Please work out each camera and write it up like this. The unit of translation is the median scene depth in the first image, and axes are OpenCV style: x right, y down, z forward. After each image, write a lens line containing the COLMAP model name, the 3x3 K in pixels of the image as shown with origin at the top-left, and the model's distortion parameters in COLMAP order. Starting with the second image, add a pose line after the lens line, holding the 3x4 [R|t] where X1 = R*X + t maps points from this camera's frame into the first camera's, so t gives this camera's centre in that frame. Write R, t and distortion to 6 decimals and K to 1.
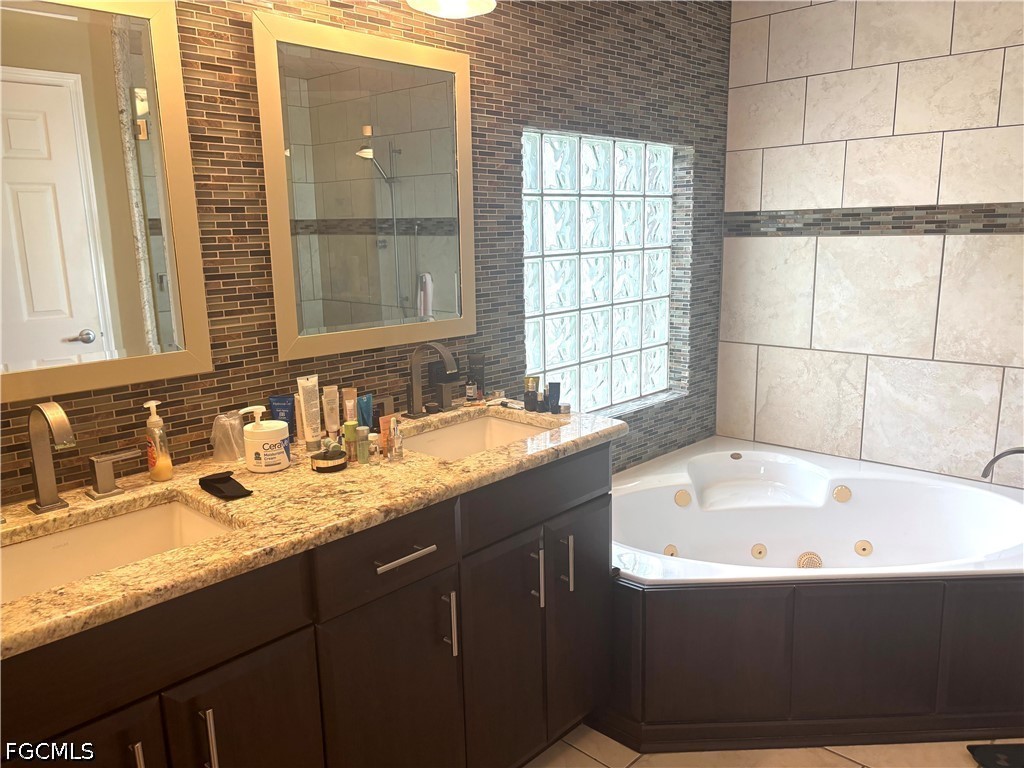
lens RADIAL K [[773.0, 0, 515.3], [0, 773.0, 384.5], [0, 0, 1]] dist [0.066944, -0.074363]
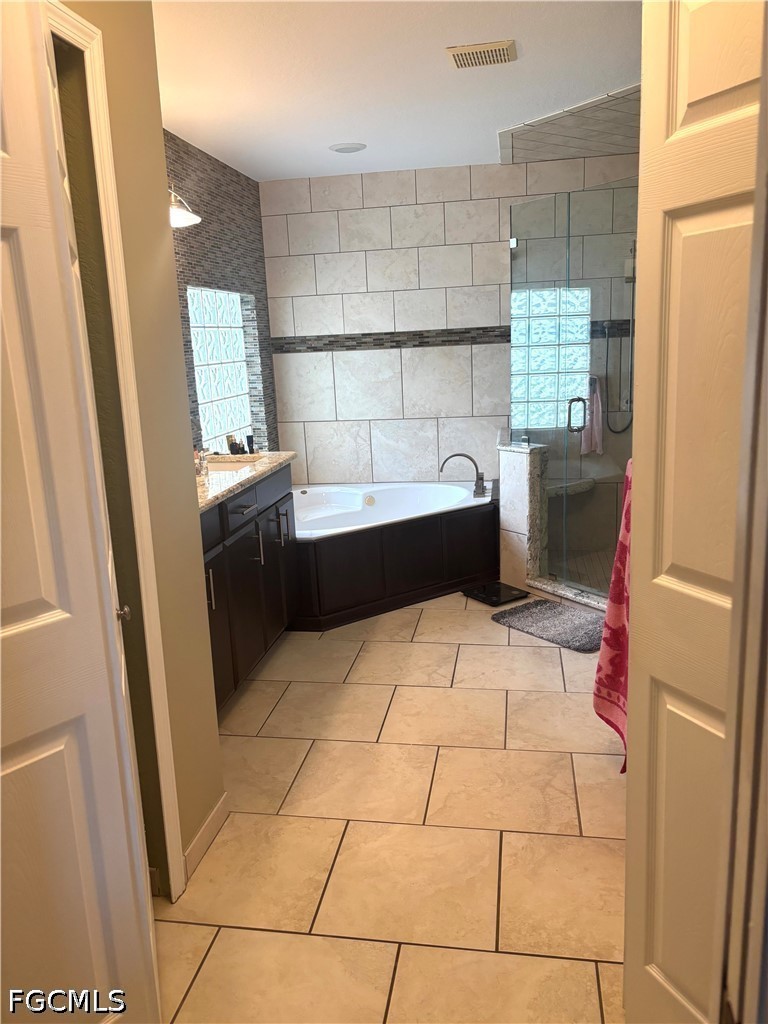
lens RADIAL K [[773.0, 0, 384.0], [0, 773.0, 512.0], [0, 0, 1]] dist [0.066944, -0.074363]
pose [[0.843154, -0.134846, 0.520488, -0.428164], [0.135432, 0.990091, 0.037119, 0.102100], [-0.520336, 0.039194, 0.853062, -0.450207]]
